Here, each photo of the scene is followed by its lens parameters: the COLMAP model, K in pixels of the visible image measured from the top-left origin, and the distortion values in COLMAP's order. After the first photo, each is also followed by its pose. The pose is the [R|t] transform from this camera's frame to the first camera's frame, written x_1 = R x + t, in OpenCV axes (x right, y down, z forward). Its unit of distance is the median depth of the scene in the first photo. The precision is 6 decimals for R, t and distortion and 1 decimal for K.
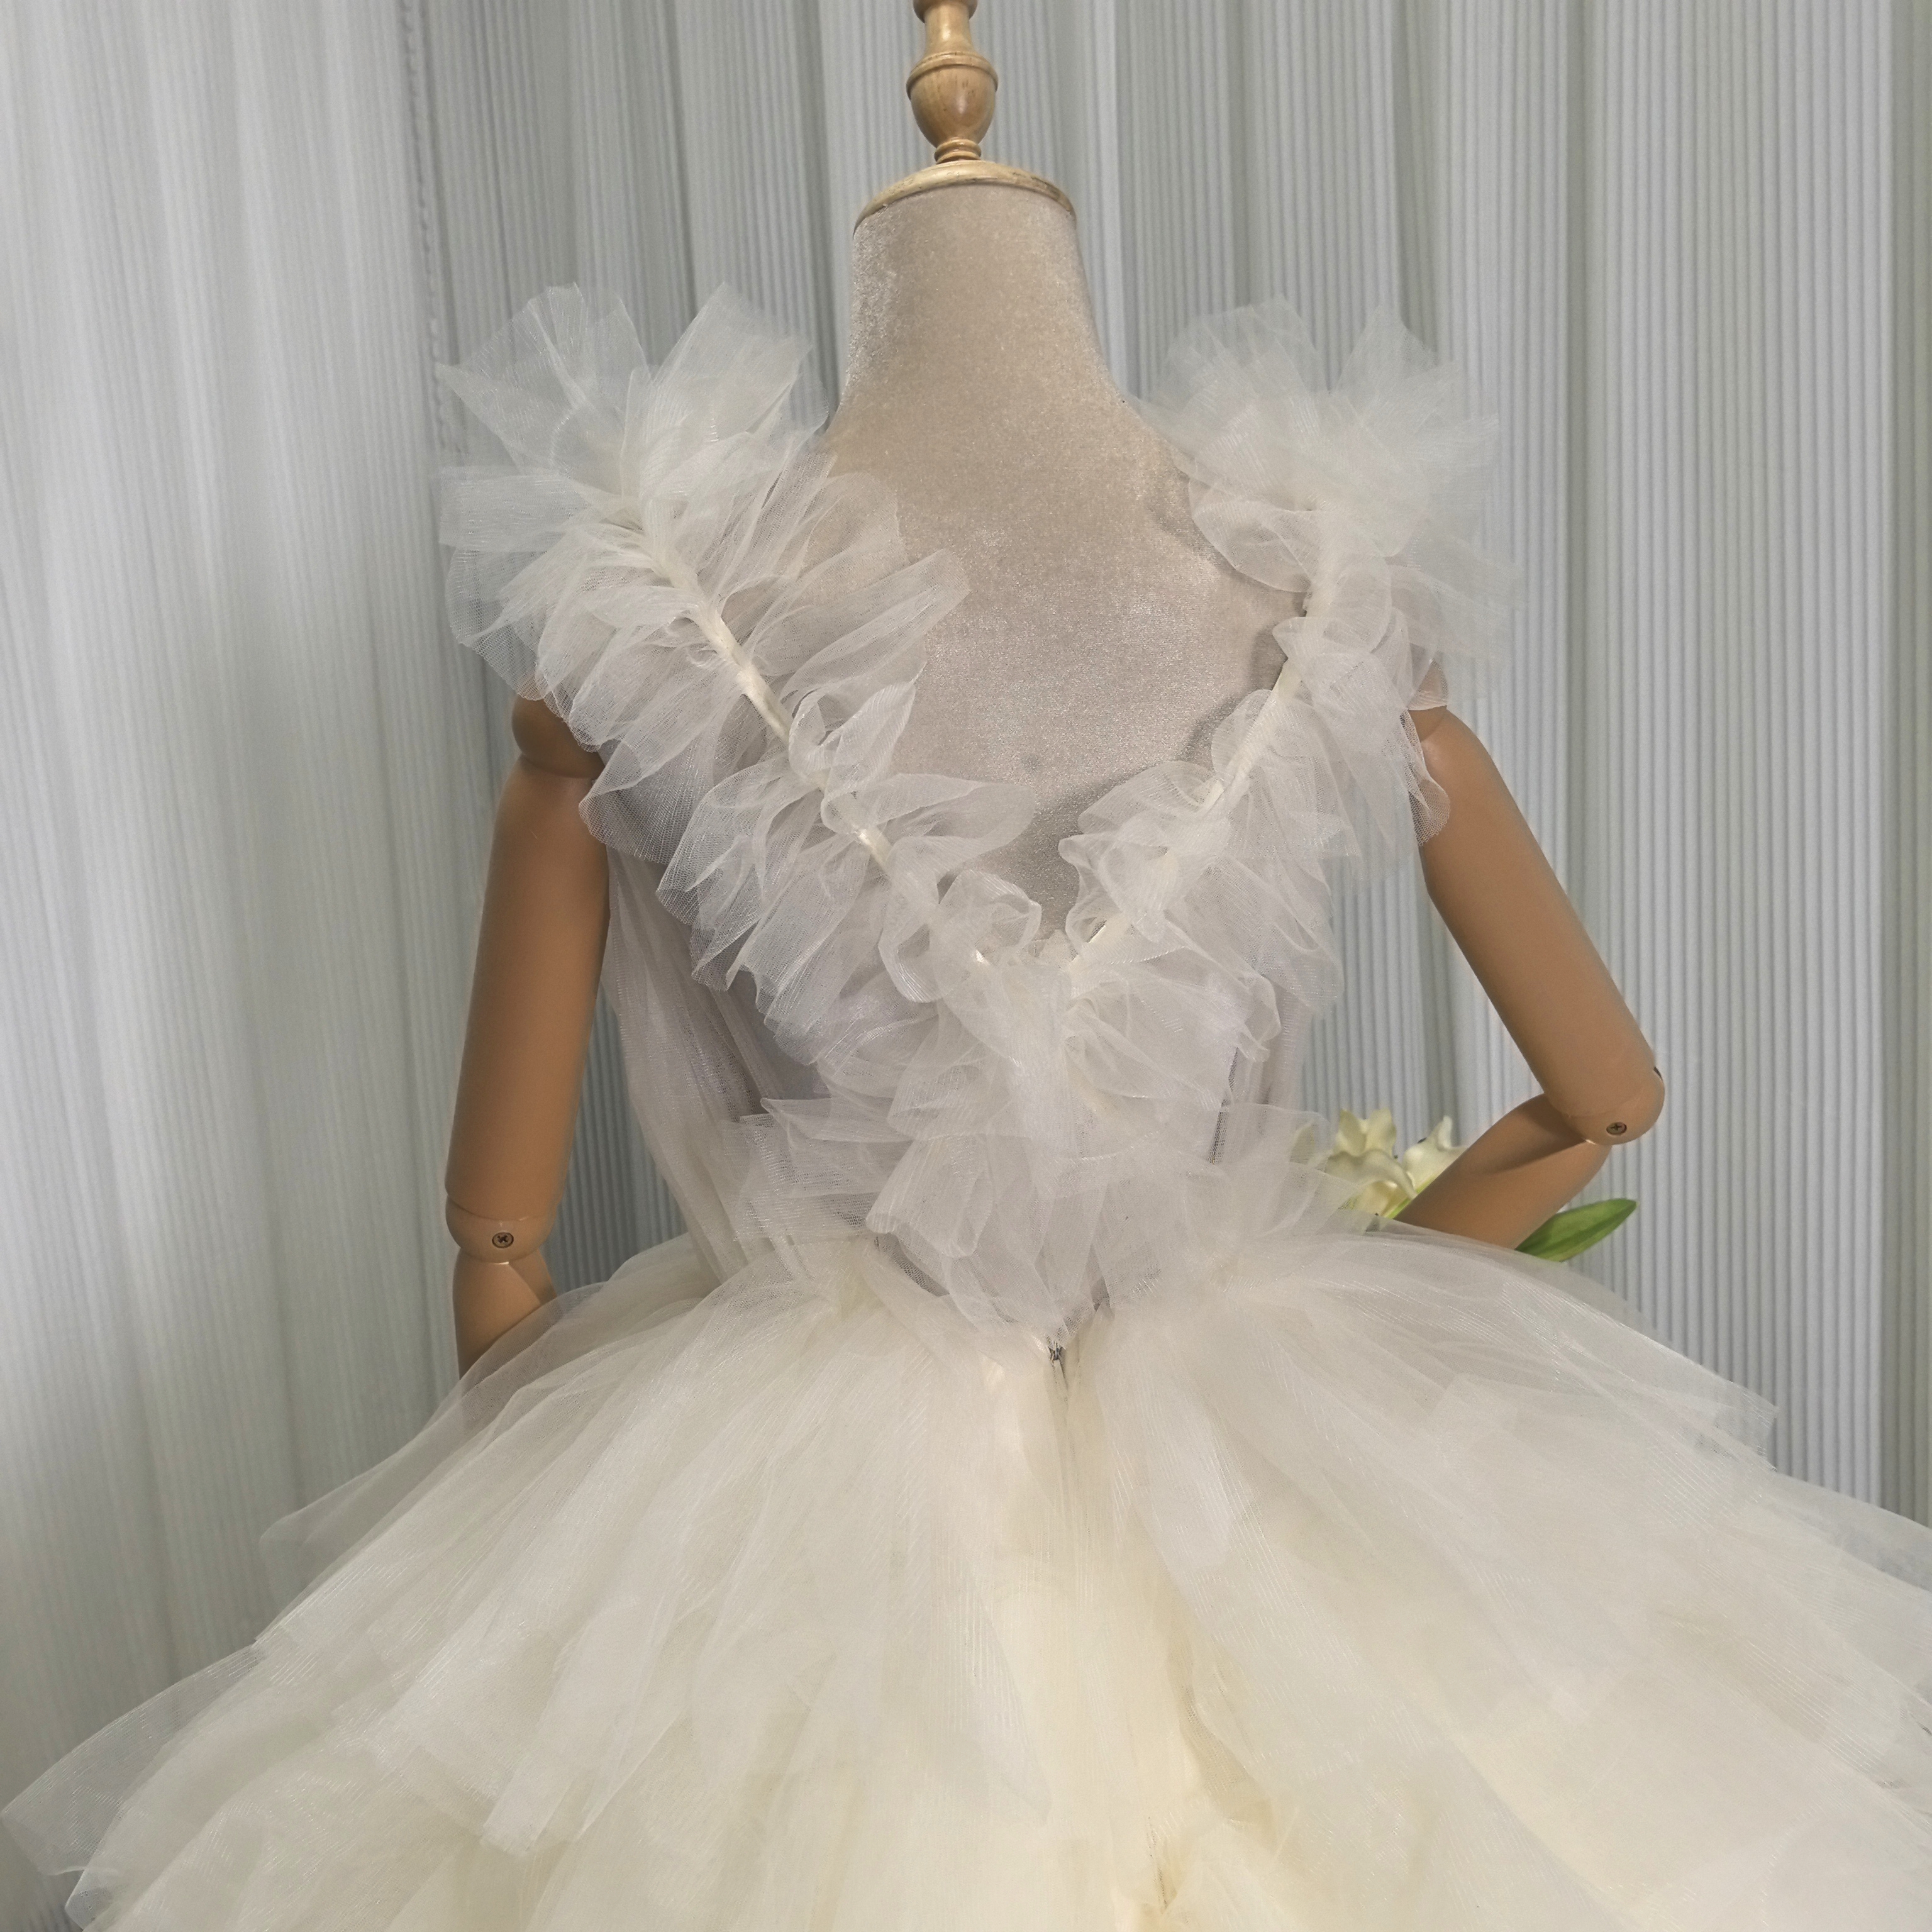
lens RADIAL K [[2059.2, 0, 975.1], [0, 2059.2, 1032.3], [0, 0, 1]] dist [0.139665, -0.330521]
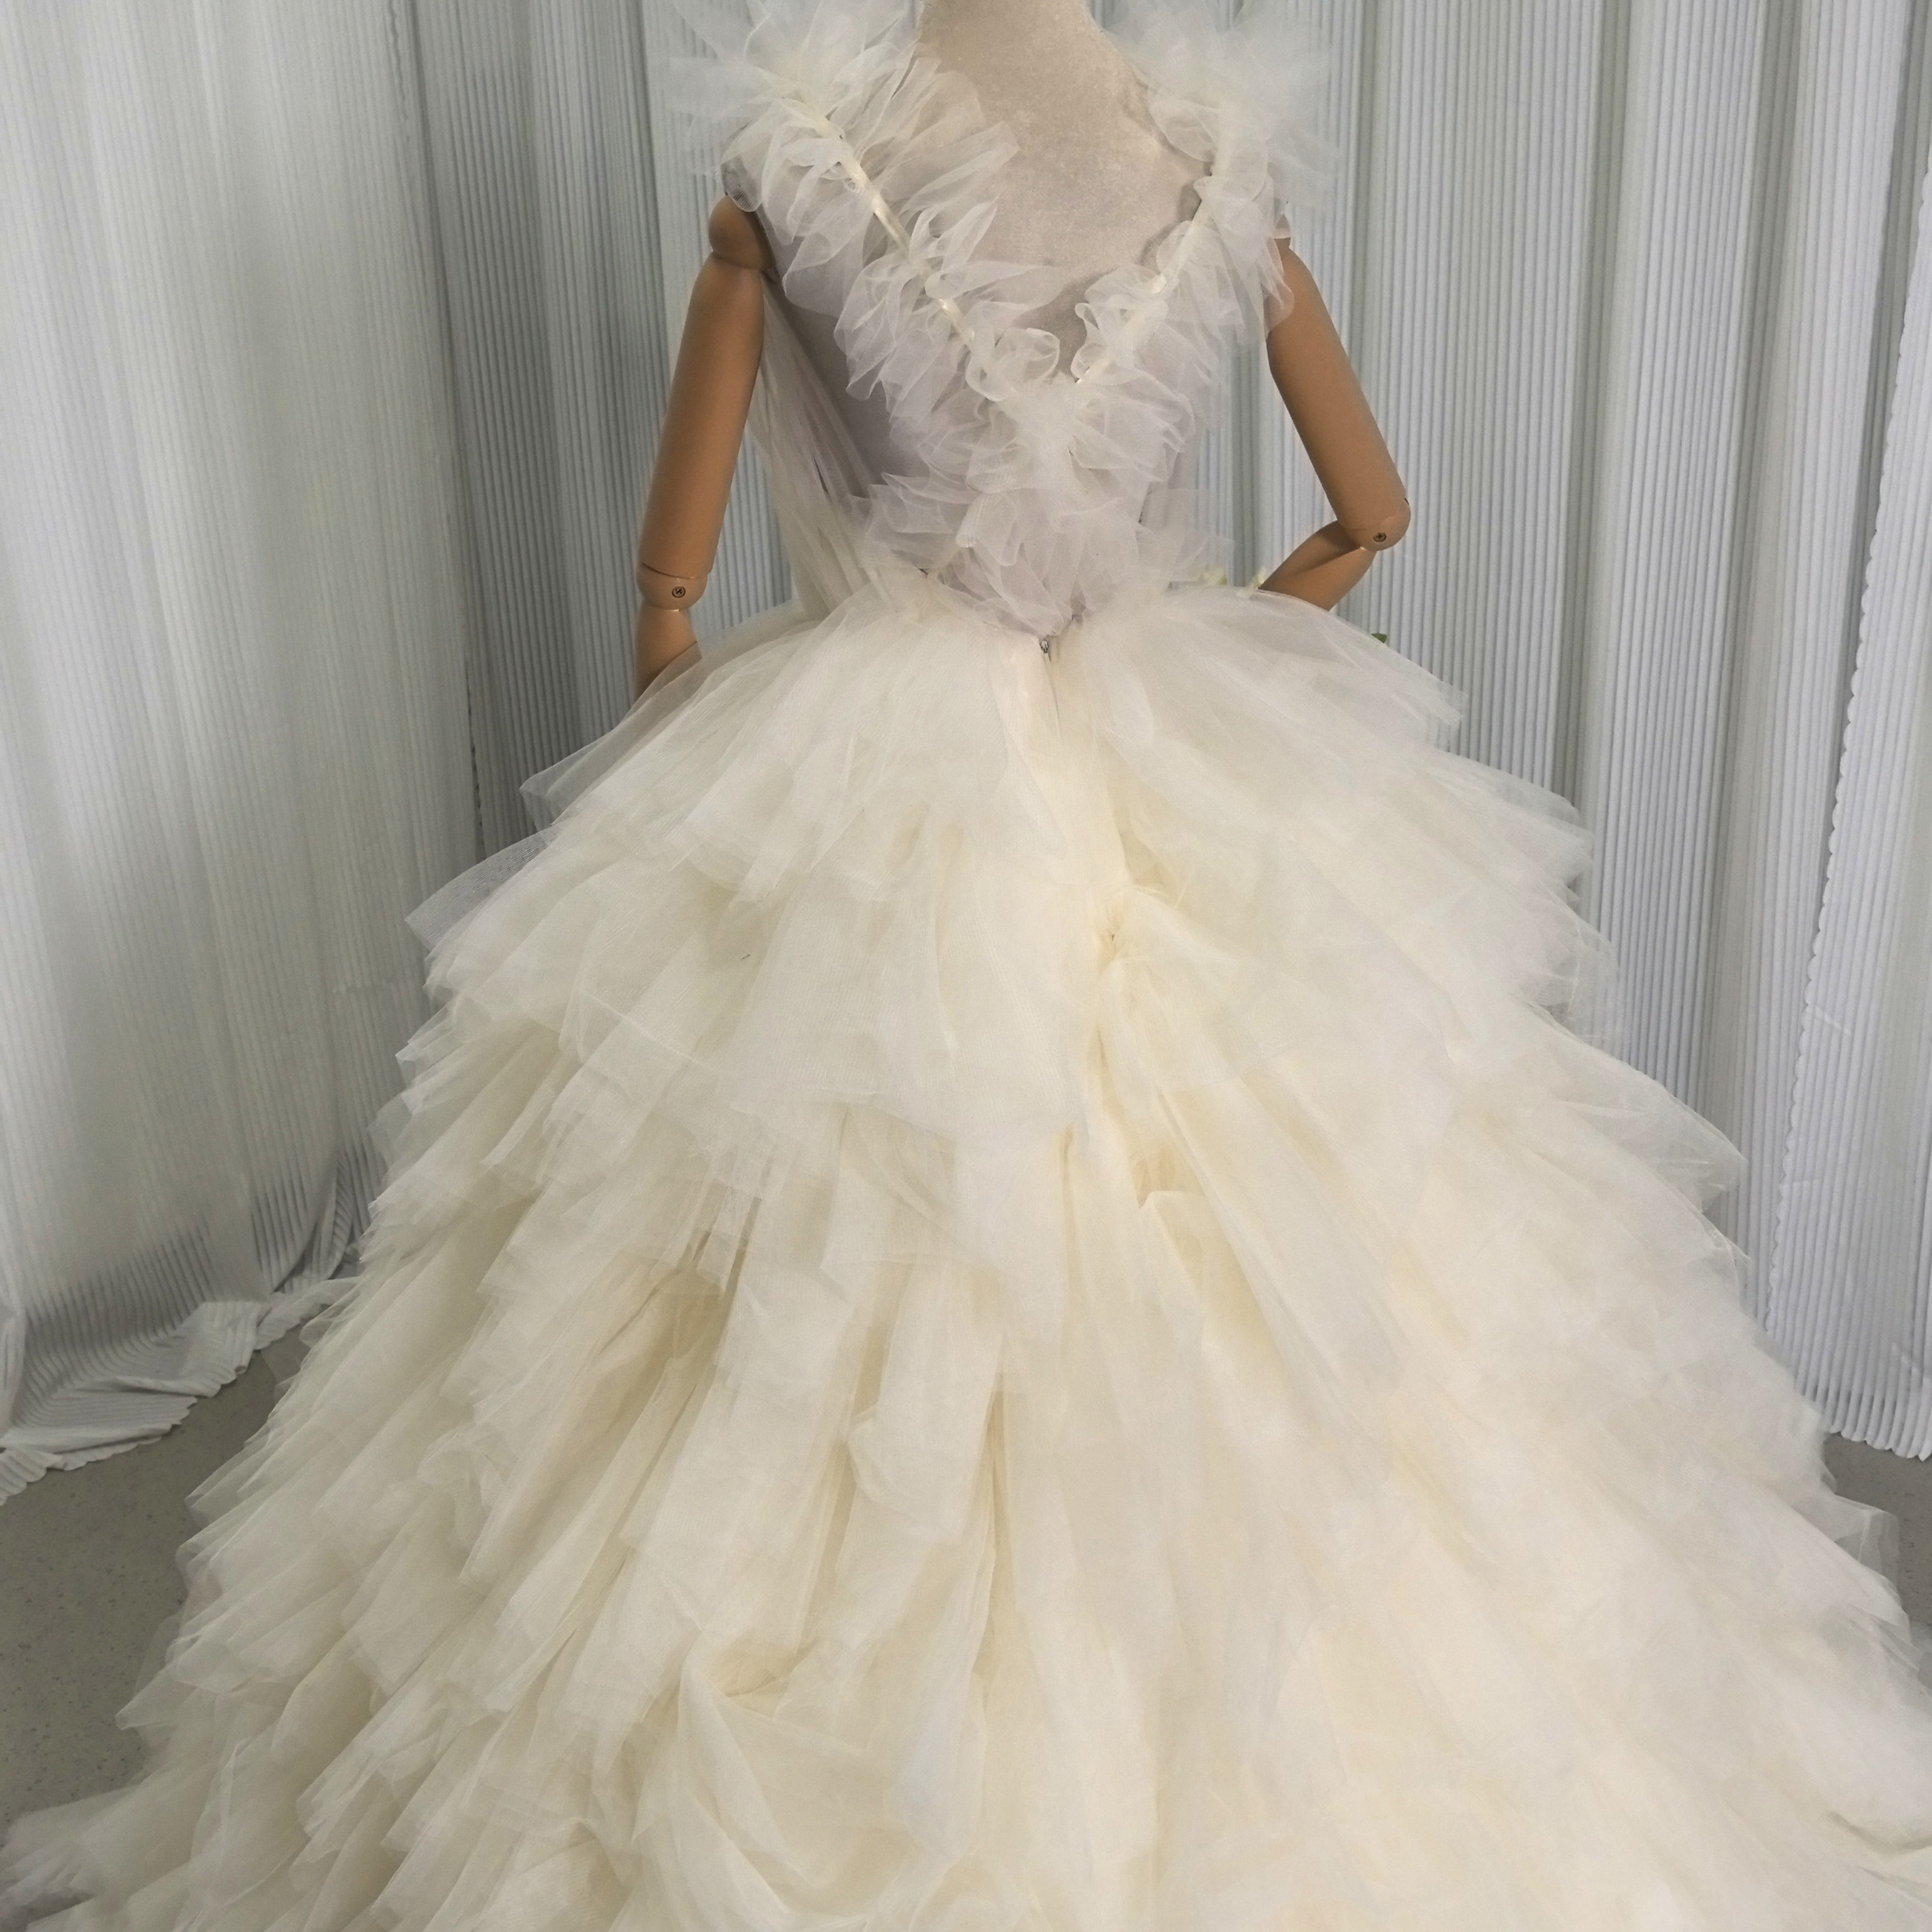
lens RADIAL K [[2059.2, 0, 975.1], [0, 2059.2, 1032.3], [0, 0, 1]] dist [0.139665, -0.330521]
pose [[0.993504, -0.007406, 0.113554, -0.221858], [-0.011257, 0.986589, 0.162833, 0.202417], [-0.113237, -0.163054, 0.980097, -0.714262]]
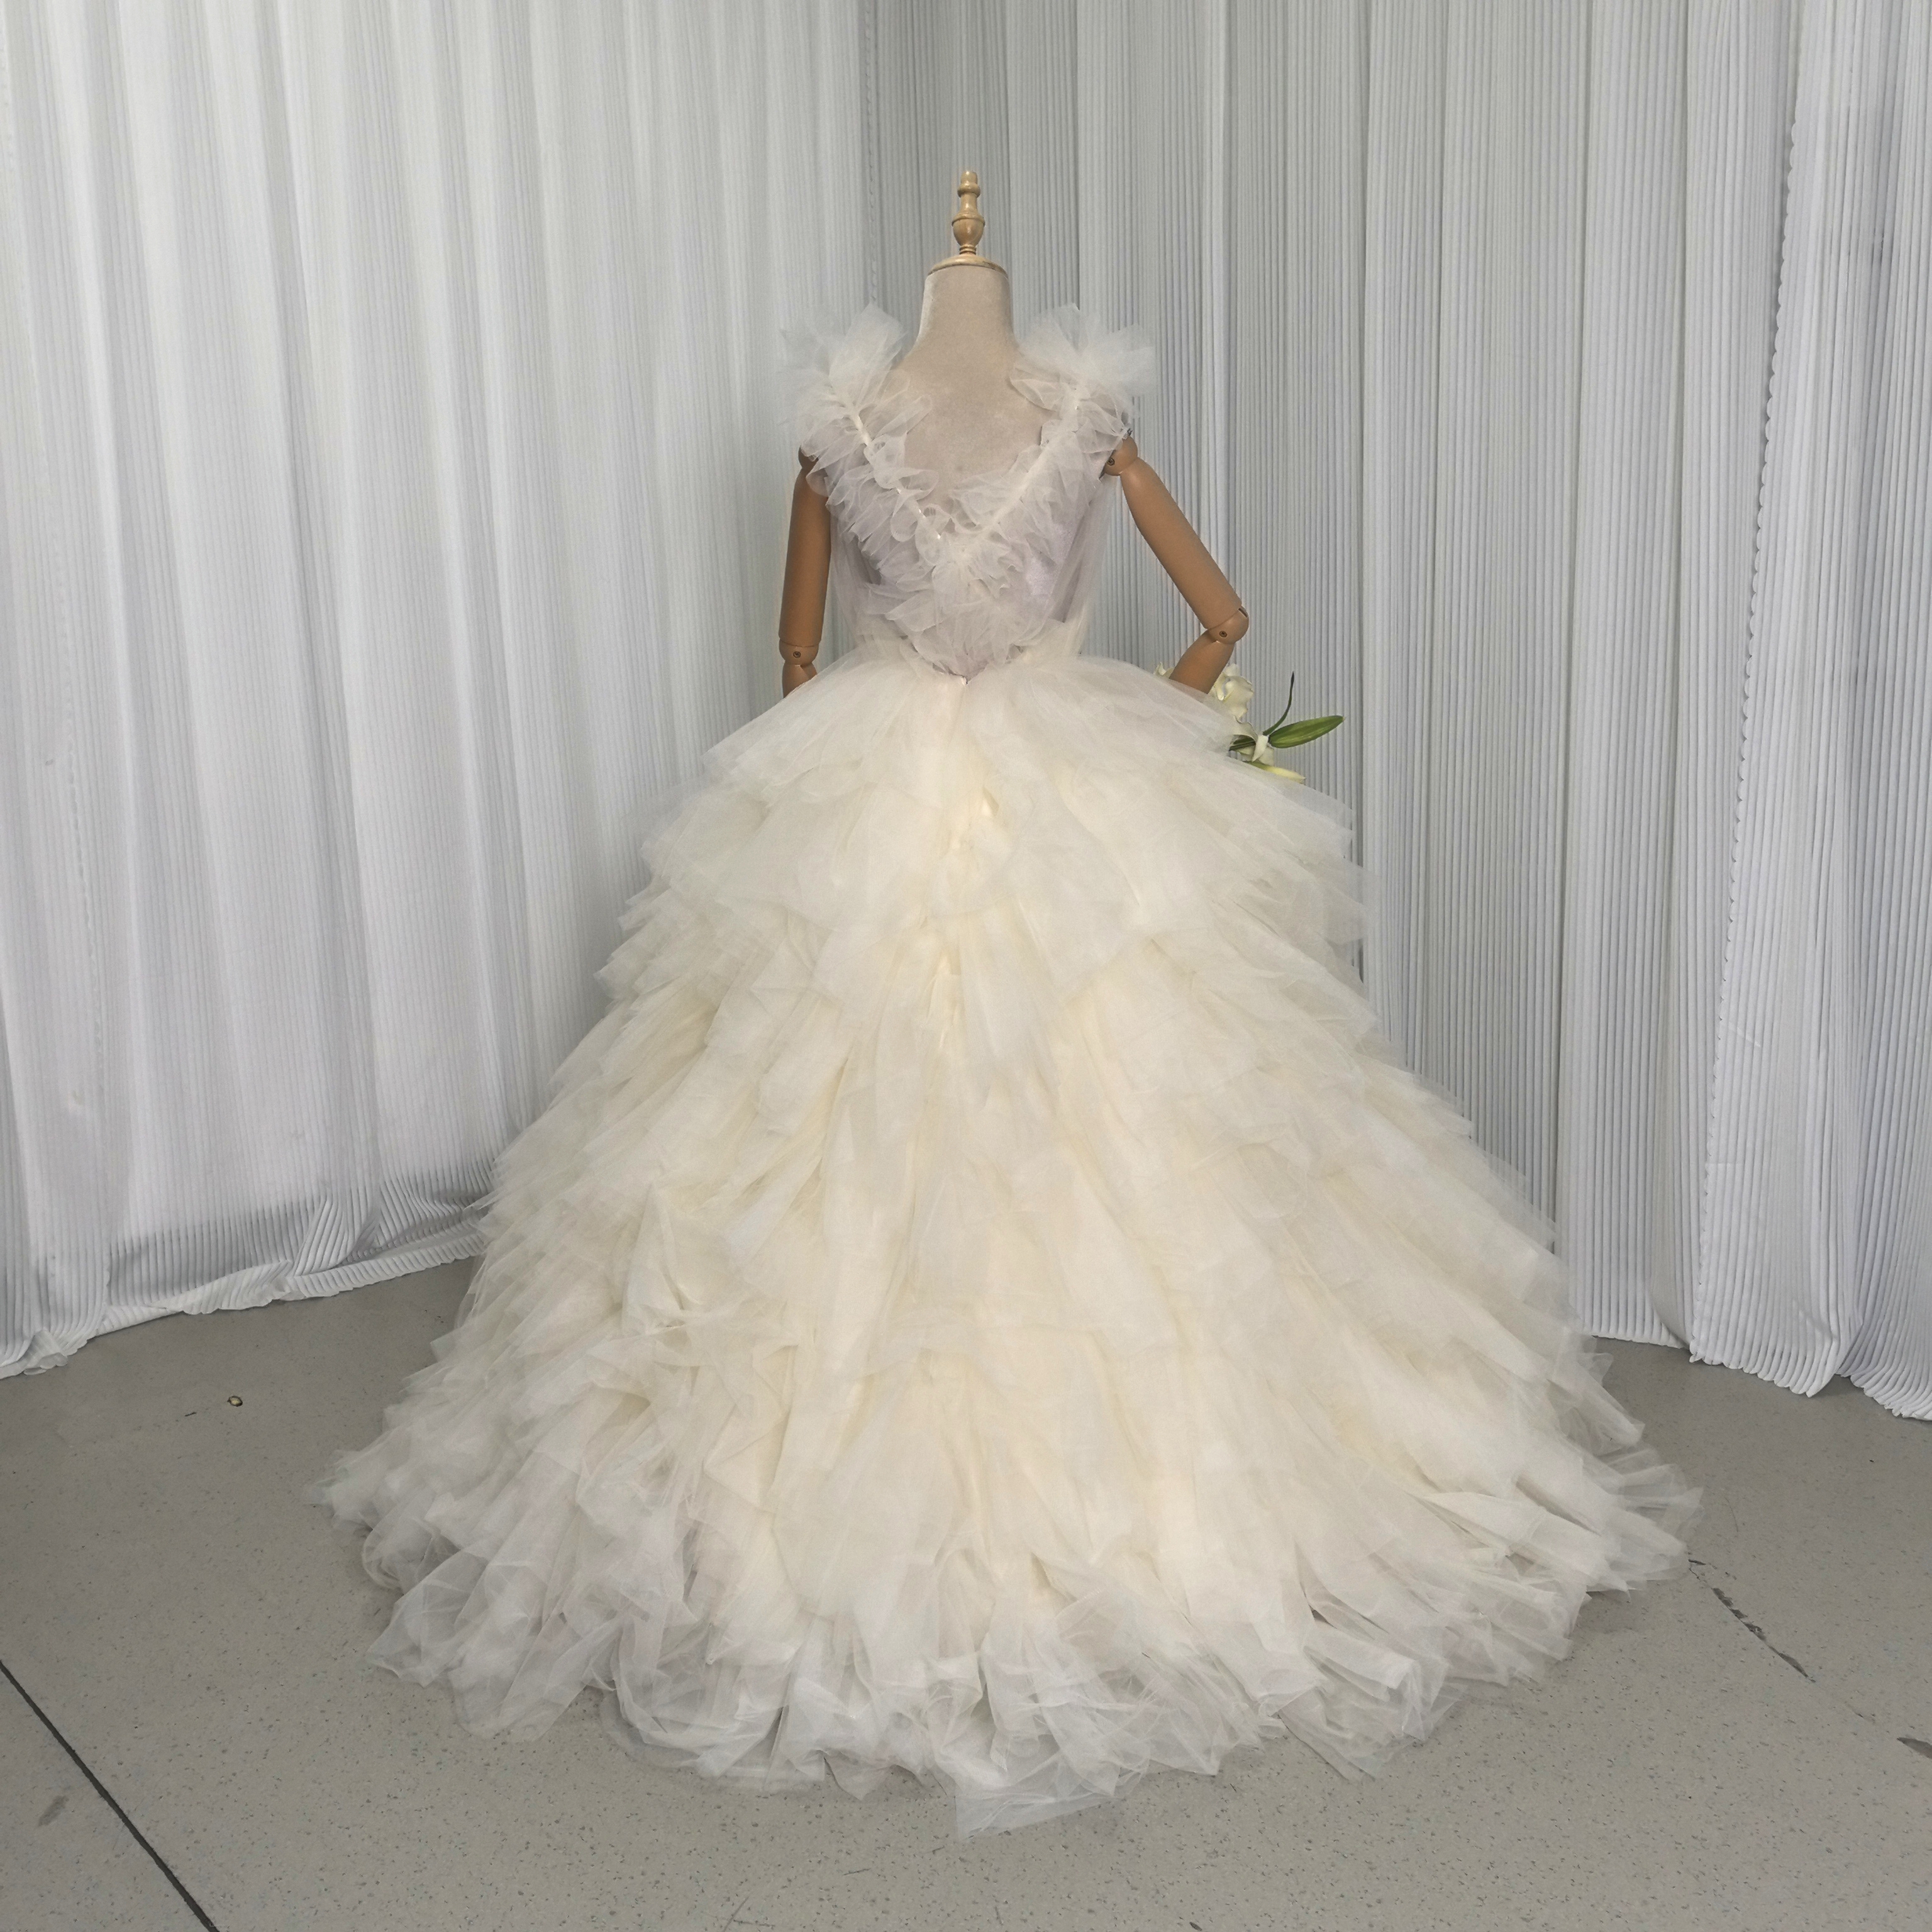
lens RADIAL K [[2059.2, 0, 975.1], [0, 2059.2, 1032.3], [0, 0, 1]] dist [0.139665, -0.330521]
pose [[0.965645, 0.080794, -0.246986, 0.852923], [-0.065995, 0.995525, 0.067633, 0.472732], [0.251345, -0.049009, 0.966656, -1.918468]]
